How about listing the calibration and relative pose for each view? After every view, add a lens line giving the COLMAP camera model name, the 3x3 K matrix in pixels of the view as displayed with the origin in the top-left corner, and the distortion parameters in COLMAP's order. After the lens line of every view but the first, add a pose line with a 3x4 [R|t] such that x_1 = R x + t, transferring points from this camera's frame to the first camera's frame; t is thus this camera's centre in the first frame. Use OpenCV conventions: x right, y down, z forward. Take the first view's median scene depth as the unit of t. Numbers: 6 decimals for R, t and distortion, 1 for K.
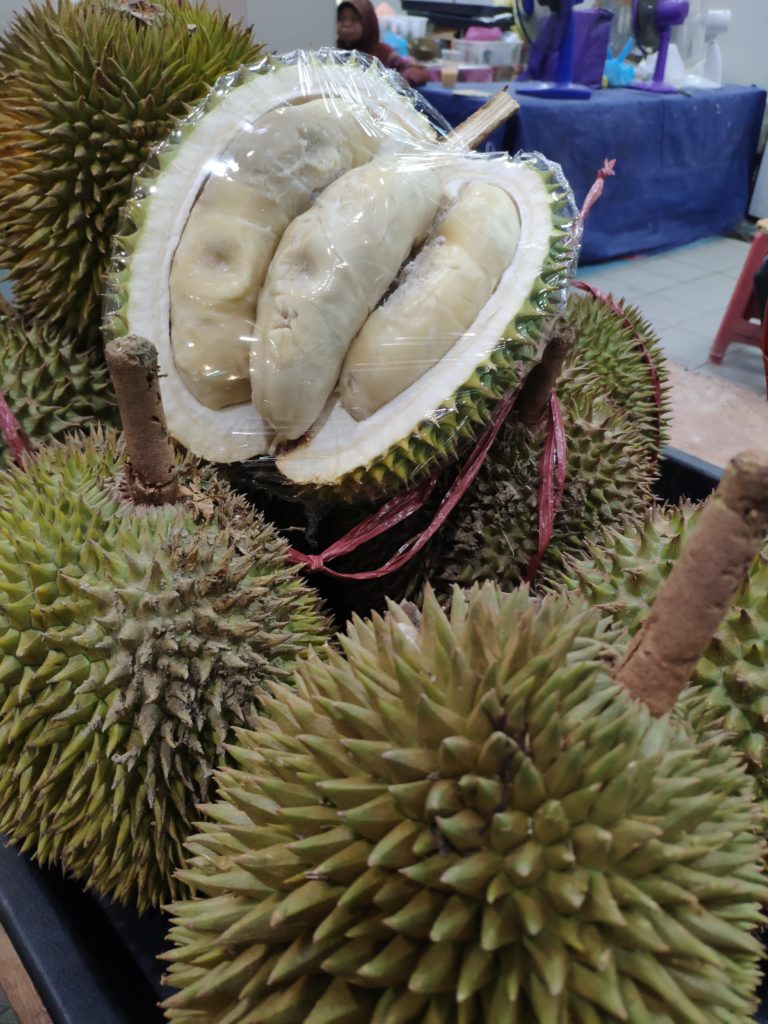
lens RADIAL K [[812.2, 0, 384.0], [0, 812.2, 512.0], [0, 0, 1]] dist [-0.010330, -0.002406]
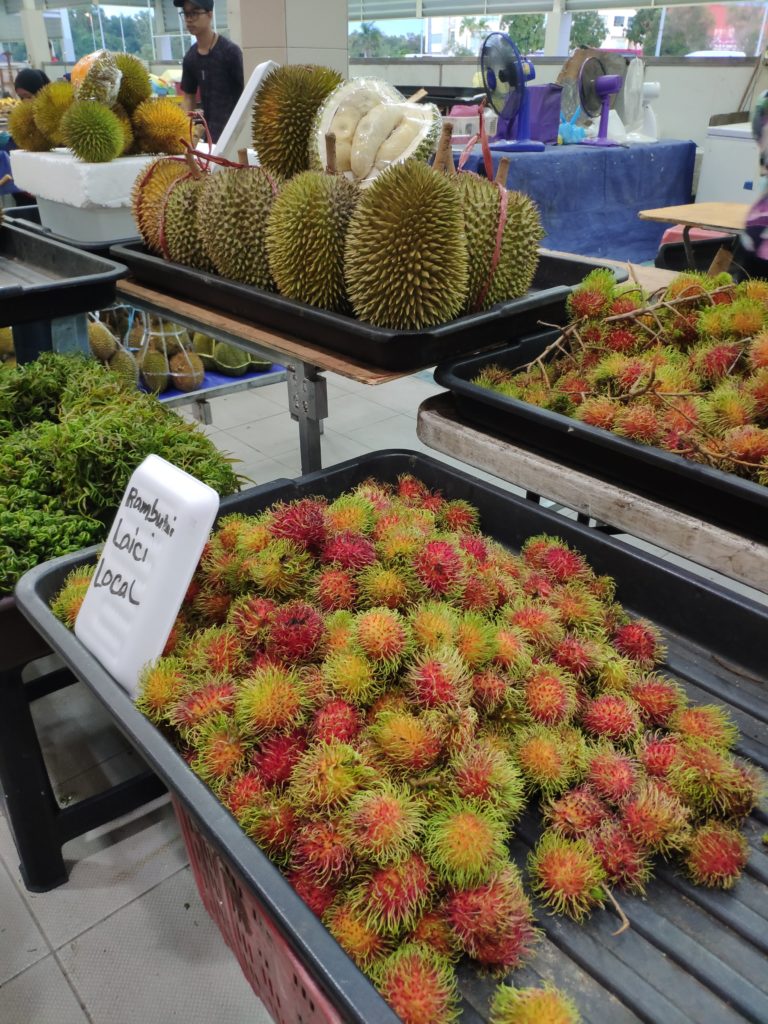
lens RADIAL K [[829.8, 0, 384.0], [0, 829.8, 512.0], [0, 0, 1]] dist [0.006974, 0.002568]
pose [[0.999389, -0.031849, -0.014409, -0.001177], [0.030264, 0.994593, -0.099340, 0.172118], [0.017495, 0.098843, 0.994949, -0.247173]]
